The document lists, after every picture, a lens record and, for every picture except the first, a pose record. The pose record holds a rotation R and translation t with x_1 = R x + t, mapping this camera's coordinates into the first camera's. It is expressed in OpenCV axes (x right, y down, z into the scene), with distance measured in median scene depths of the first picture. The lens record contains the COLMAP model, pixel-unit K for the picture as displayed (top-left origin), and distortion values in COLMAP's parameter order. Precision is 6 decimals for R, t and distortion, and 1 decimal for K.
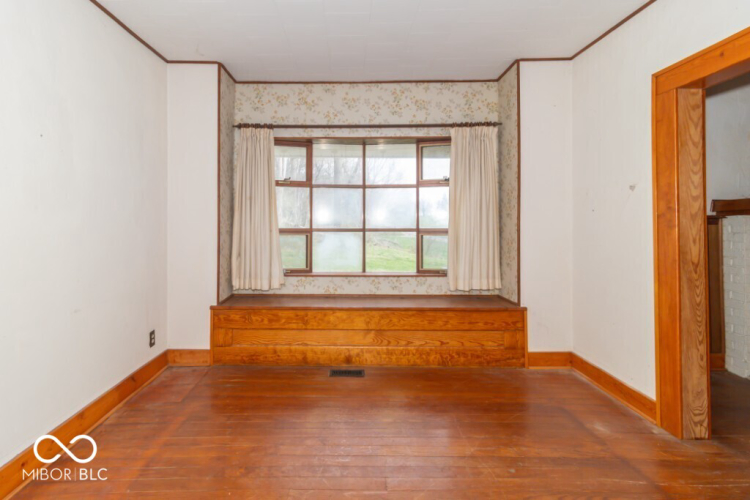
lens RADIAL K [[354.6, 0, 340.8], [0, 354.6, 225.1], [0, 0, 1]] dist [0.007740, -0.006299]
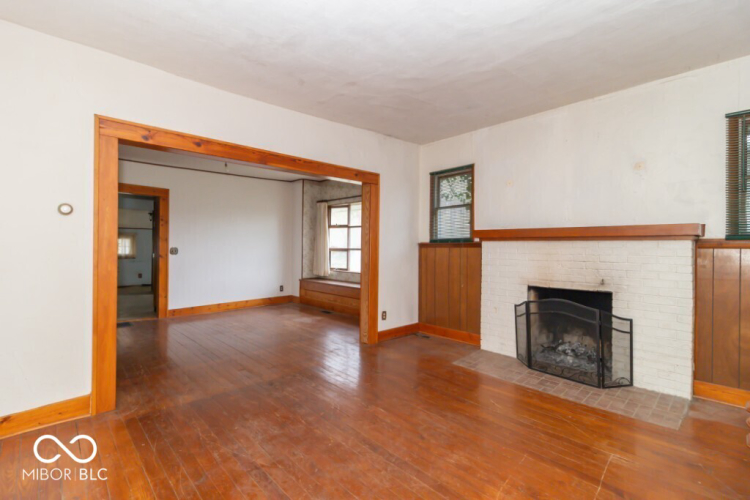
lens RADIAL K [[354.6, 0, 368.3], [0, 354.6, 246.6], [0, 0, 1]] dist [0.007740, -0.006299]
pose [[0.696604, 0.006684, -0.717425, 1.726865], [-0.011478, 0.999932, -0.001829, 0.001877], [0.717364, 0.009509, 0.696633, -0.354429]]
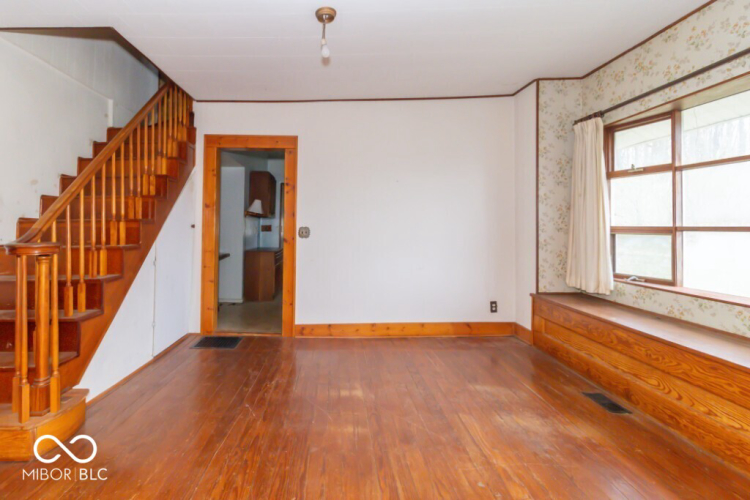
lens RADIAL K [[354.6, 0, 327.6], [0, 354.6, 222.9], [0, 0, 1]] dist [0.007740, -0.006299]
pose [[0.004256, -0.011952, -0.999920, 0.798823], [-0.004896, 0.999916, -0.011973, 0.016808], [0.999979, 0.004946, 0.004197, 0.340524]]
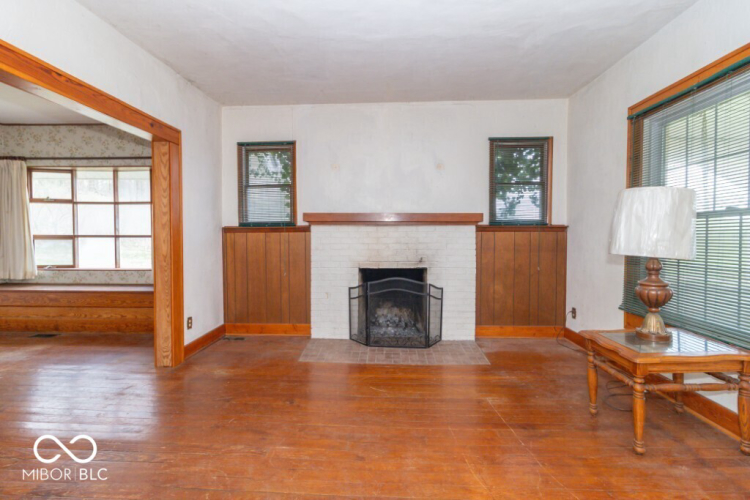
lens RADIAL K [[343.4, 0, 376.9], [0, 343.4, 247.4], [0, 0, 1]] dist [-0.001782, 0.002164]
pose [[0.999973, 0.002992, -0.006745, 1.297642], [-0.002755, 0.999390, 0.034825, 0.009809], [0.006845, -0.034805, 0.999371, -0.338217]]
